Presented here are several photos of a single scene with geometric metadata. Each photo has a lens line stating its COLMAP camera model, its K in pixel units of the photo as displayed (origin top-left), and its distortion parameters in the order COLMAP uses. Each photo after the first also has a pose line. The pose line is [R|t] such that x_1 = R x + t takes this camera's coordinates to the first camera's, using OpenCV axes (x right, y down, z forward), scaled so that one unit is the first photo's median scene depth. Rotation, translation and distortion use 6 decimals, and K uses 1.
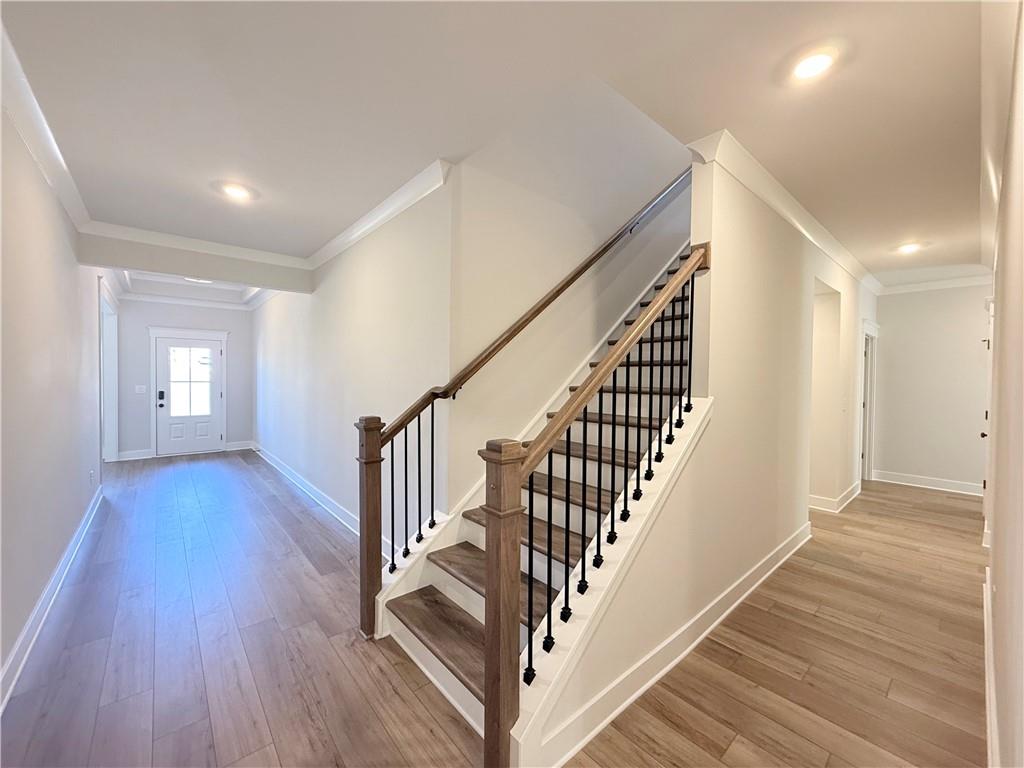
lens RADIAL K [[406.3, 0, 510.3], [0, 406.3, 384.0], [0, 0, 1]] dist [-0.001632, -0.000091]
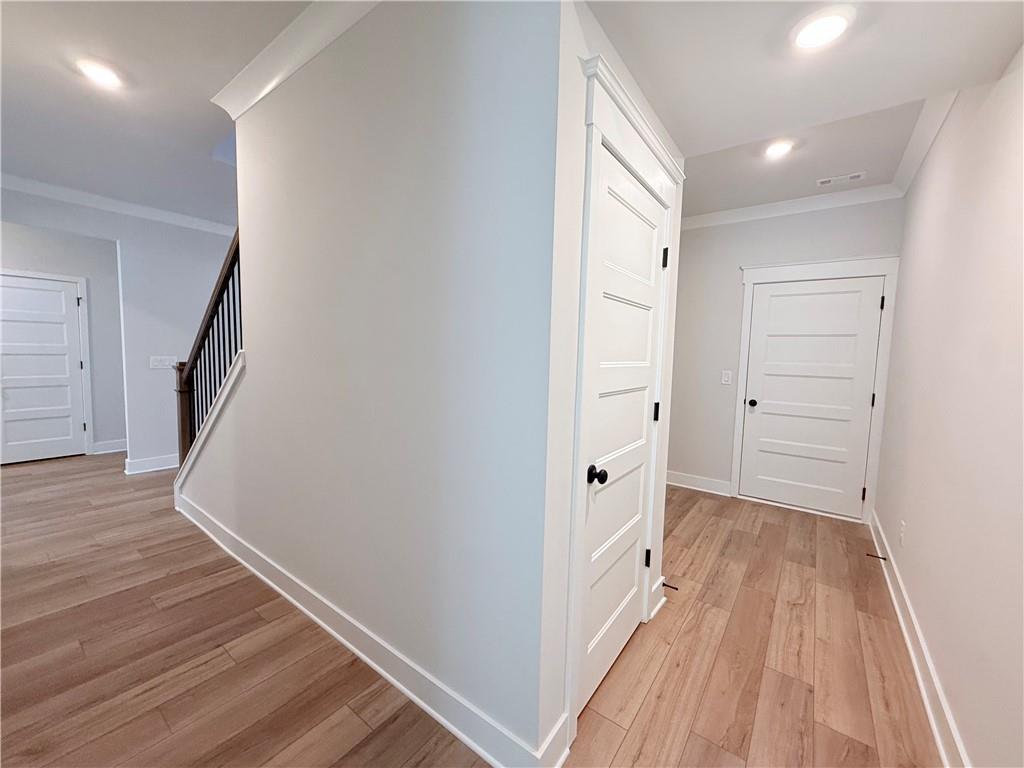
lens RADIAL K [[406.3, 0, 510.3], [0, 406.3, 384.0], [0, 0, 1]] dist [-0.001632, -0.000091]
pose [[0.204515, 0.071308, -0.976263, 1.784107], [-0.032263, 0.997292, 0.066085, 0.022409], [0.978332, 0.017982, 0.206262, 1.559771]]
